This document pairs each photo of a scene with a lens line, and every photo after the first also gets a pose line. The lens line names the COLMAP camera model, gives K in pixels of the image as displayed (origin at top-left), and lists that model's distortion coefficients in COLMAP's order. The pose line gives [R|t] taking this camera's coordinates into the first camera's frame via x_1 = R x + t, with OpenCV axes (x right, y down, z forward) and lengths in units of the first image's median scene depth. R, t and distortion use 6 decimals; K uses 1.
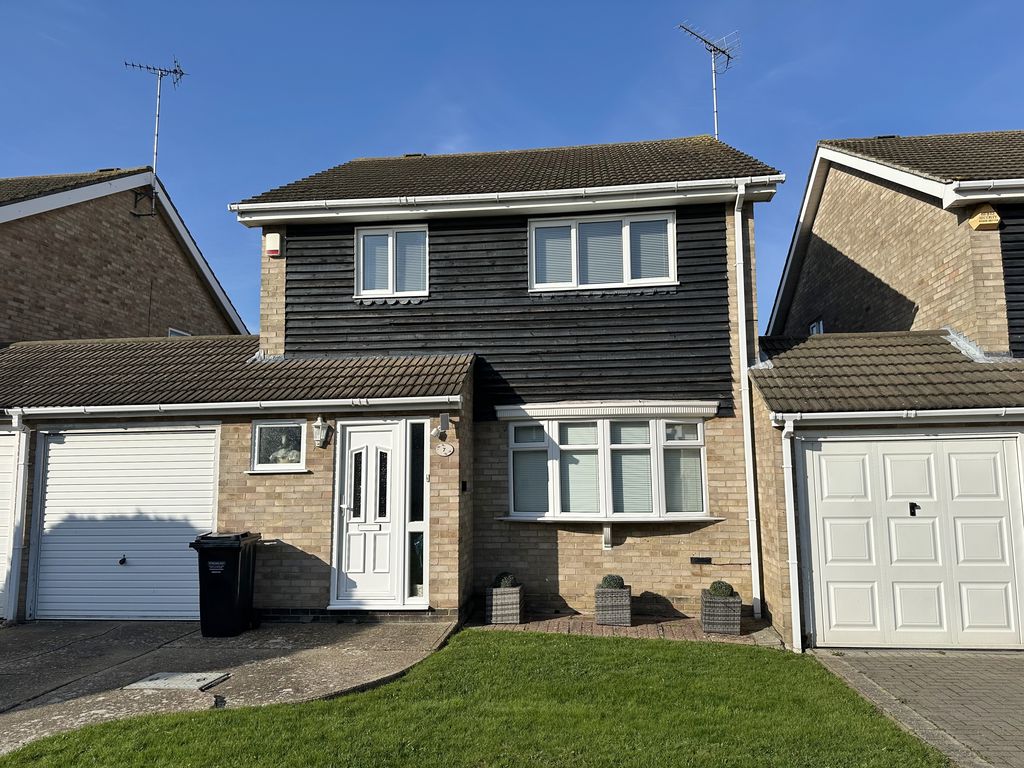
lens RADIAL K [[699.0, 0, 546.2], [0, 699.0, 379.2], [0, 0, 1]] dist [0.027141, -0.032424]
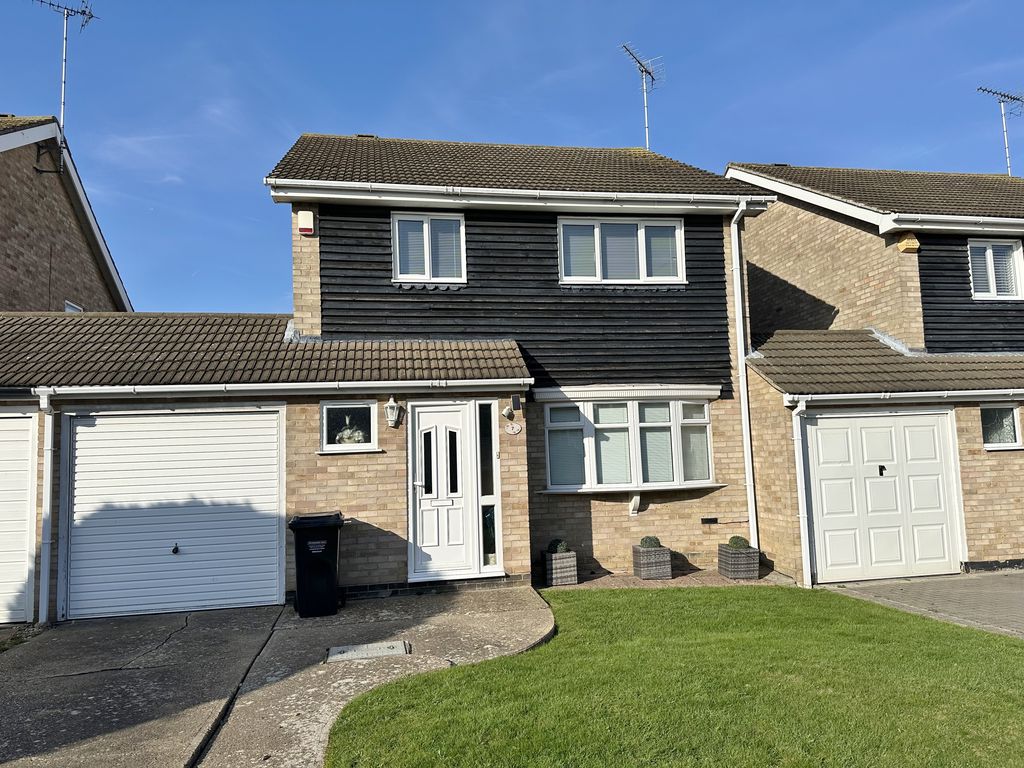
lens RADIAL K [[699.0, 0, 511.6], [0, 699.0, 381.8], [0, 0, 1]] dist [0.027141, -0.032424]
pose [[0.959581, 0.008415, 0.281305, -0.424958], [-0.014516, 0.999702, 0.019612, 0.007811], [-0.281056, -0.022903, 0.959418, -0.027504]]
